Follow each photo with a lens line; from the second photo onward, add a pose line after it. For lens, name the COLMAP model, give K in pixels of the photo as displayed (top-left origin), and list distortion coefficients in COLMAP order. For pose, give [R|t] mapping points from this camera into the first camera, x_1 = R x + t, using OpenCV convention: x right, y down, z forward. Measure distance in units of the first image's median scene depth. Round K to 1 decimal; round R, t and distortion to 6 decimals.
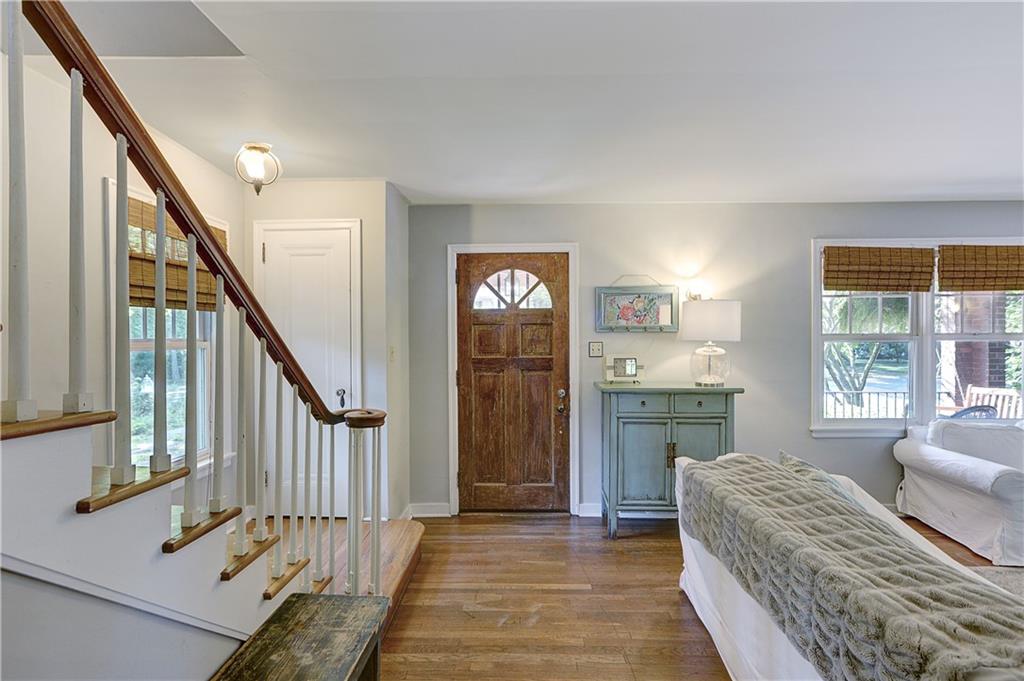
lens RADIAL K [[472.8, 0, 520.1], [0, 472.8, 336.6], [0, 0, 1]] dist [-0.005874, 0.002198]
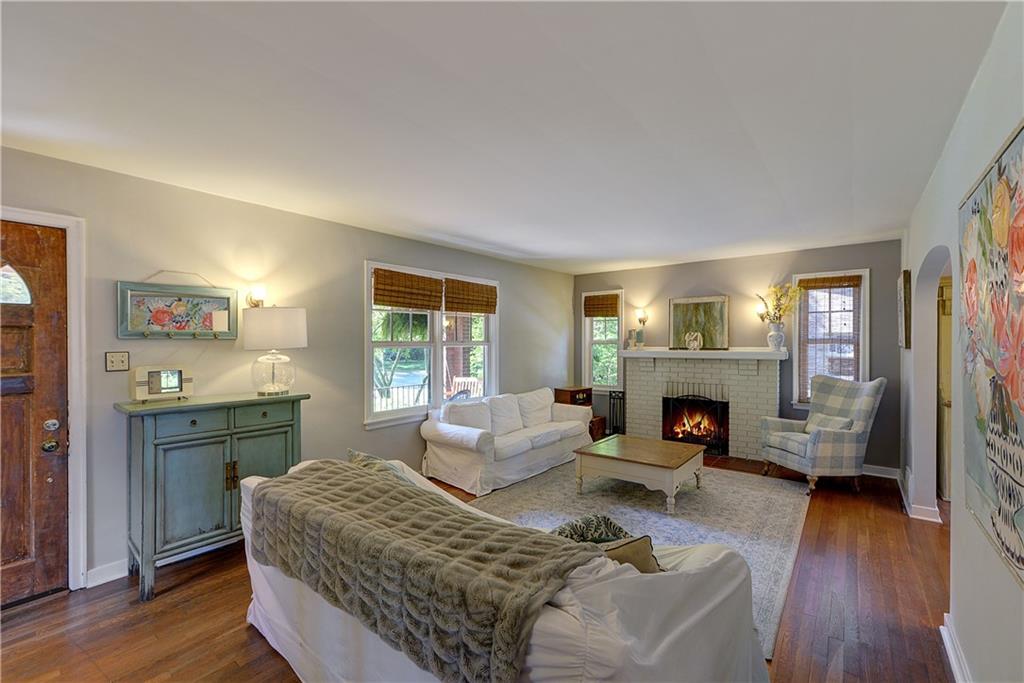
lens RADIAL K [[427.2, 0, 506.7], [0, 427.2, 343.0], [0, 0, 1]] dist [-0.008000, 0.006590]
pose [[0.614909, -0.002287, 0.788595, 0.002121], [0.003768, 0.999993, -0.000038, -0.000756], [-0.788589, 0.002995, 0.614913, 0.077430]]
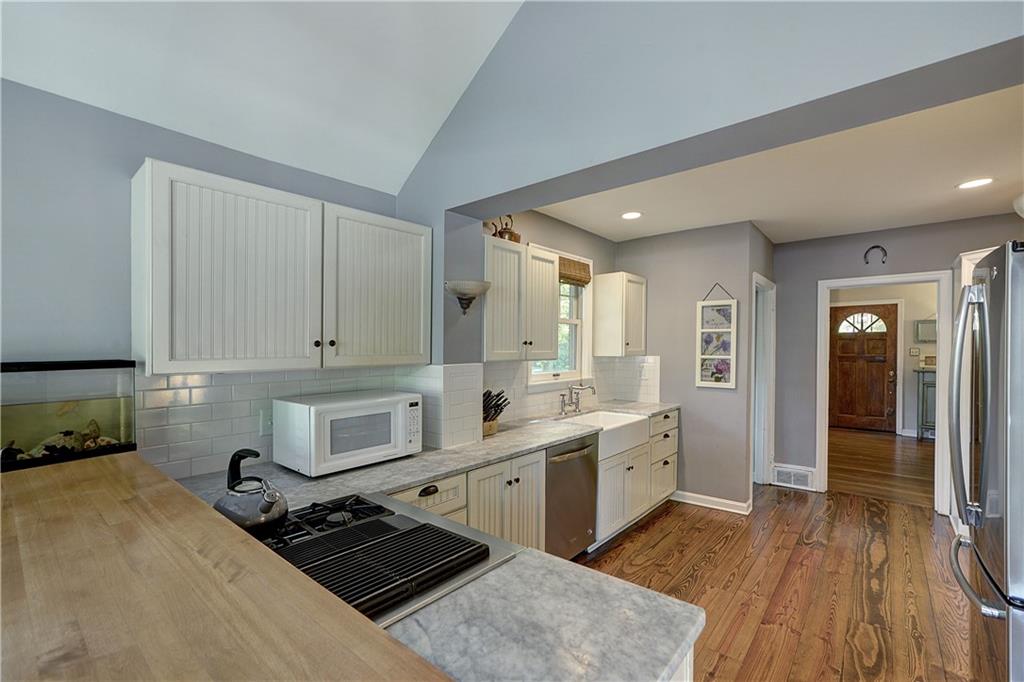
lens RADIAL K [[427.2, 0, 533.2], [0, 427.2, 357.2], [0, 0, 1]] dist [-0.008000, 0.006590]
pose [[0.782516, 0.016308, -0.622417, 0.024308], [-0.003061, 0.999746, 0.022347, 0.015564], [0.622623, -0.015582, 0.782366, -1.585680]]
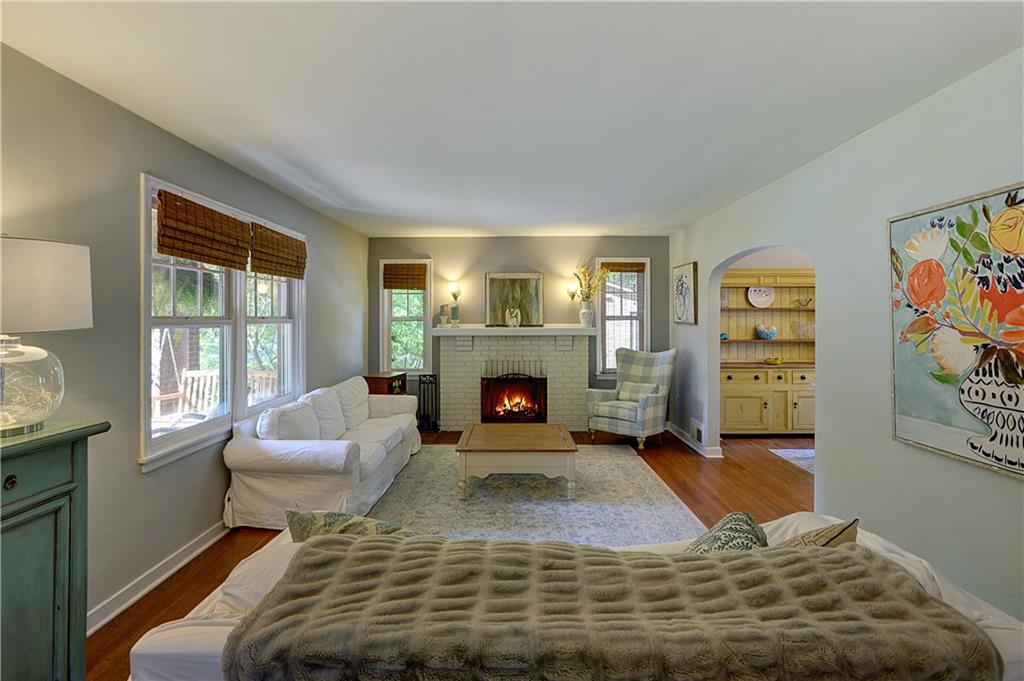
lens RADIAL K [[472.8, 0, 495.4], [0, 472.8, 322.2], [0, 0, 1]] dist [-0.005874, 0.002198]
pose [[0.019848, -0.007516, 0.999775, -0.029152], [0.002537, 0.999969, 0.007467, -0.002235], [-0.999800, 0.002388, 0.019866, 0.502928]]
